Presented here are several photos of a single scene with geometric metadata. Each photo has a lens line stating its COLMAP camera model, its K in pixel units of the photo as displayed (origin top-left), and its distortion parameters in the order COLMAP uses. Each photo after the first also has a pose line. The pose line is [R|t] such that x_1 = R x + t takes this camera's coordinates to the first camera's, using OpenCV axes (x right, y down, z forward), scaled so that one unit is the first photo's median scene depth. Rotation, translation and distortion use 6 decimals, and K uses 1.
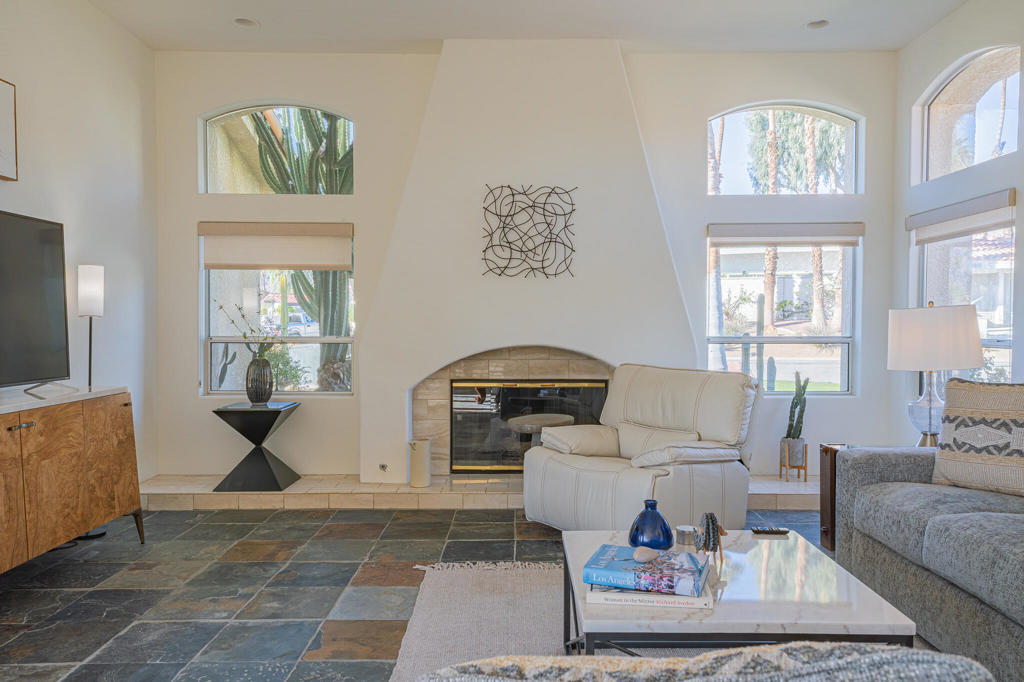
lens RADIAL K [[771.7, 0, 510.7], [0, 771.7, 317.8], [0, 0, 1]] dist [0.034750, 0.001277]
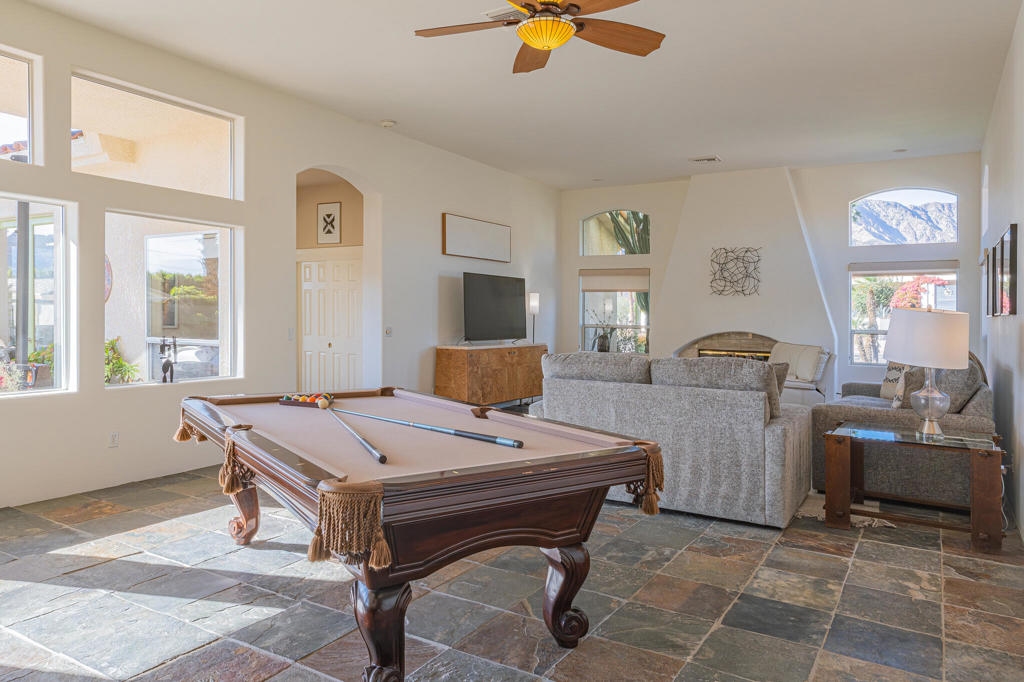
lens RADIAL K [[690.4, 0, 511.2], [0, 690.4, 316.2], [0, 0, 1]] dist [-0.000291, 0.000007]
pose [[0.858645, 0.011545, -0.512440, 0.422683], [-0.009548, 0.999933, 0.006529, -0.007821], [0.512481, -0.000713, 0.858698, -0.743486]]
